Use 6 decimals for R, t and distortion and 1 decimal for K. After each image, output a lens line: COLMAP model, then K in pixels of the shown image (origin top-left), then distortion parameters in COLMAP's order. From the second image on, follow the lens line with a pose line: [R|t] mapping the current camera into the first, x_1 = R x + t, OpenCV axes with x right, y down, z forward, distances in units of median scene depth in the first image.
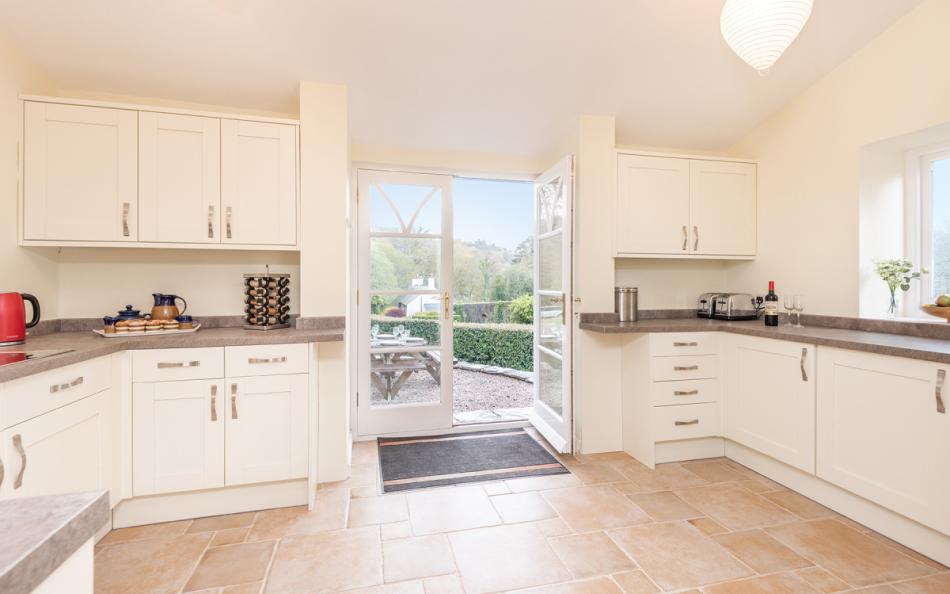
lens RADIAL K [[438.2, 0, 481.9], [0, 438.2, 289.1], [0, 0, 1]] dist [0.009841, -0.004259]
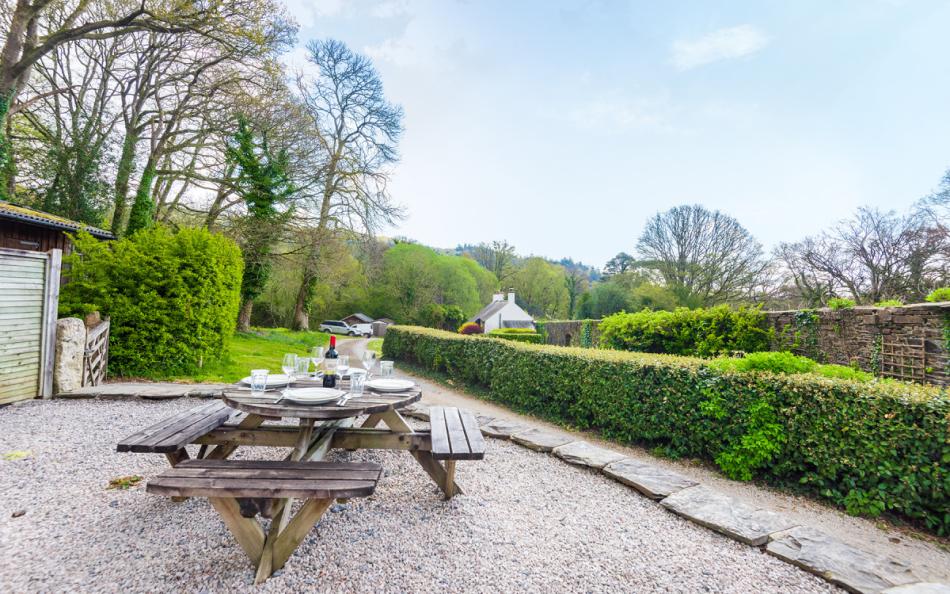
lens RADIAL K [[438.2, 0, 471.9], [0, 438.2, 289.2], [0, 0, 1]] dist [0.009841, -0.004259]
pose [[0.976741, 0.016027, -0.213824, 0.031842], [-0.024737, 0.998967, -0.038120, 0.077513], [0.212992, 0.042523, 0.976128, 1.356874]]
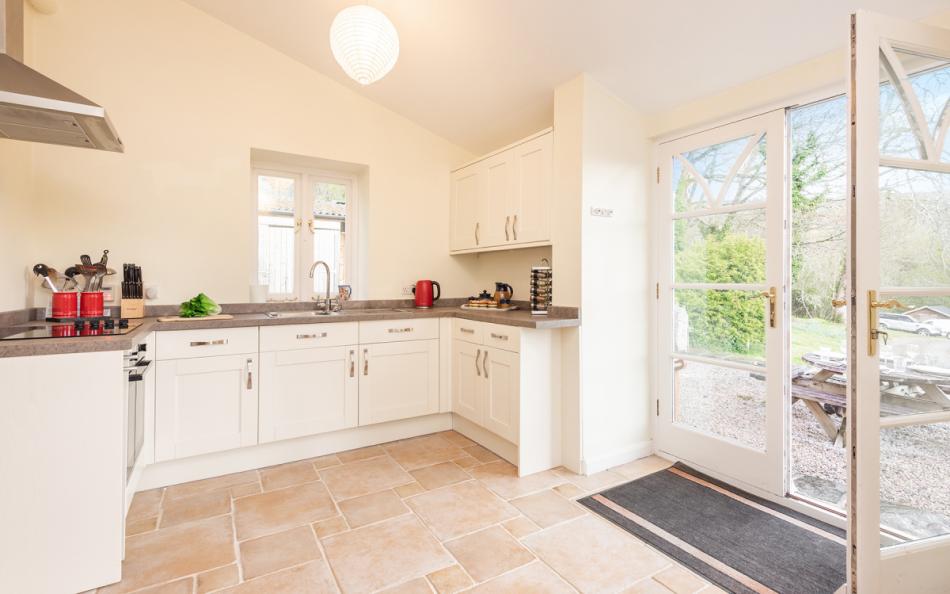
lens RADIAL K [[438.2, 0, 466.1], [0, 438.2, 278.5], [0, 0, 1]] dist [0.009841, -0.004259]
pose [[0.277017, -0.003351, -0.960859, 0.565654], [-0.014087, 0.999872, -0.007549, 0.008720], [0.960762, 0.015627, 0.276934, 0.486937]]
